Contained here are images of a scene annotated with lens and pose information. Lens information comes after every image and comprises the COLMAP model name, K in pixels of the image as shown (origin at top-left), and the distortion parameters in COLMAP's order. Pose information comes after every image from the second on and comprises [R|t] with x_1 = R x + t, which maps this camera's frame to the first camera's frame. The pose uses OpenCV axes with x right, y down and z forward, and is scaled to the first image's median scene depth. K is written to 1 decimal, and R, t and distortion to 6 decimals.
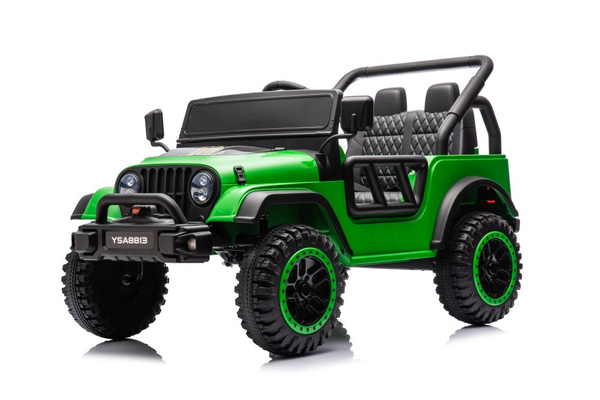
lens RADIAL K [[1275.5, 0, 301.2], [0, 1275.5, 201.7], [0, 0, 1]] dist [0.163451, 0.000000]
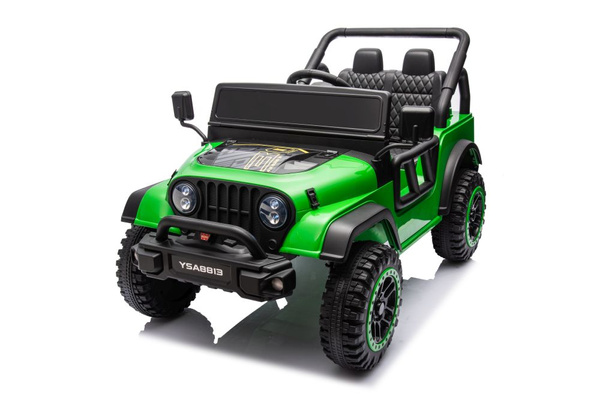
lens RADIAL K [[664.8, 0, 310.5], [0, 664.8, 208.1], [0, 0, 1]] dist [-0.012337, 0.000000]
pose [[0.976322, -0.062502, 0.207096, -0.148490], [0.002799, 0.960920, 0.276813, -0.147750], [-0.216304, -0.269679, 0.938342, 0.499374]]
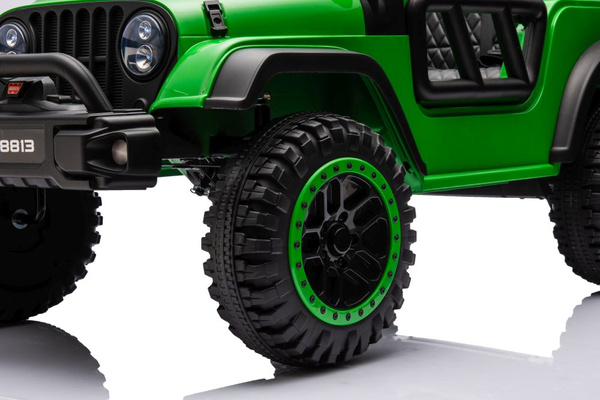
lens RADIAL K [[1238.9, 0, 297.4], [0, 1238.9, 198.3], [0, 0, 1]] dist [0.429004, 0.000000]
pose [[0.999965, -0.007523, 0.003625, -0.016180], [0.007308, 0.998398, 0.056110, 0.022468], [-0.004041, -0.056081, 0.998418, 0.468286]]
